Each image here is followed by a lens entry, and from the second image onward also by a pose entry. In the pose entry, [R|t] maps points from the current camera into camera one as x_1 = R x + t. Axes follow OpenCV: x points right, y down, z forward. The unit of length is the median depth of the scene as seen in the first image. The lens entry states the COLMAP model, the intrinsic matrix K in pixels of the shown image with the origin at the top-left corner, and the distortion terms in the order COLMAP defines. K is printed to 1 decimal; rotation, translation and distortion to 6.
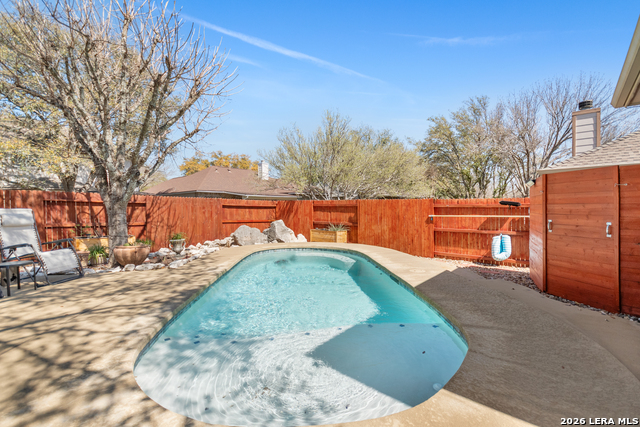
lens RADIAL K [[290.8, 0, 332.0], [0, 290.8, 210.9], [0, 0, 1]] dist [0.001136, -0.000396]
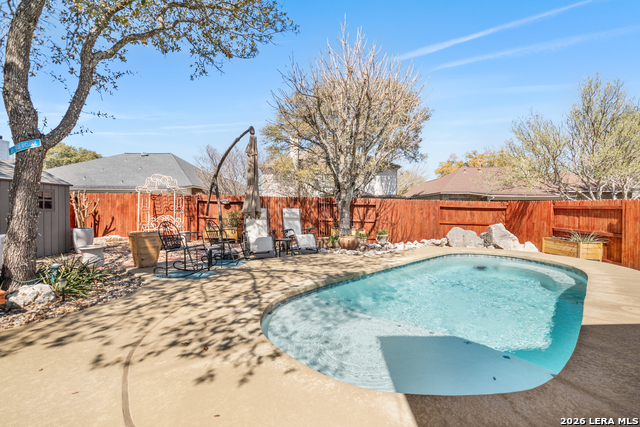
lens RADIAL K [[282.3, 0, 320.0], [0, 282.3, 213.5], [0, 0, 1]] dist [0.002770, 0.000167]
pose [[0.641551, 0.022254, -0.766758, 0.135413], [-0.017733, 0.999742, 0.014179, -0.002154], [0.766876, 0.004500, 0.641780, 0.023461]]
